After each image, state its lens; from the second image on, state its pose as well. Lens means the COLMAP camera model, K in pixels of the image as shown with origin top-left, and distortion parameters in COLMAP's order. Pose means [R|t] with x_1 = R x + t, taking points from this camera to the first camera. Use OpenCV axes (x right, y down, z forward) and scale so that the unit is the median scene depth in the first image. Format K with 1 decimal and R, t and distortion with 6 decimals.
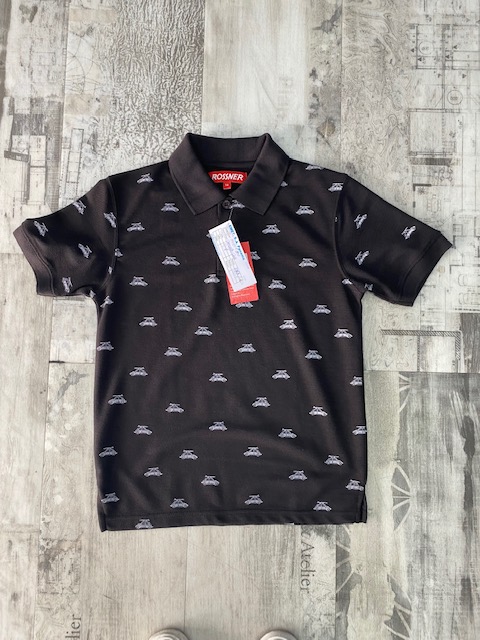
lens RADIAL K [[501.1, 0, 240.0], [0, 501.1, 320.0], [0, 0, 1]] dist [0.005633, -0.007658]
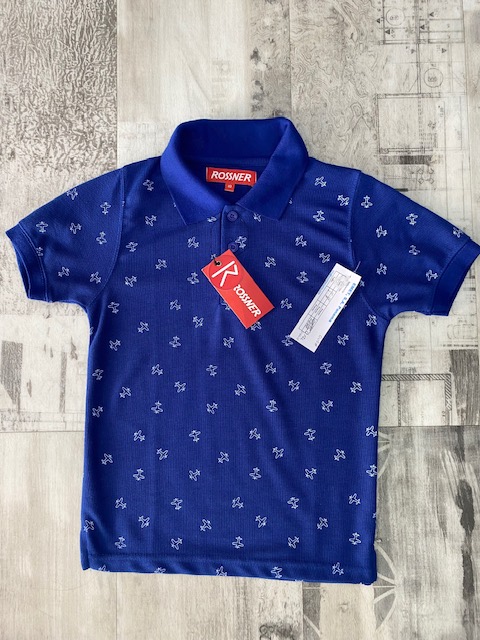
lens RADIAL K [[501.1, 0, 240.0], [0, 501.1, 320.0], [0, 0, 1]] dist [0.005633, -0.007658]
pose [[0.999088, -0.042580, 0.003206, 0.102443], [0.042533, 0.999006, 0.013328, -0.083253], [-0.003771, -0.013179, 0.999906, 0.199182]]
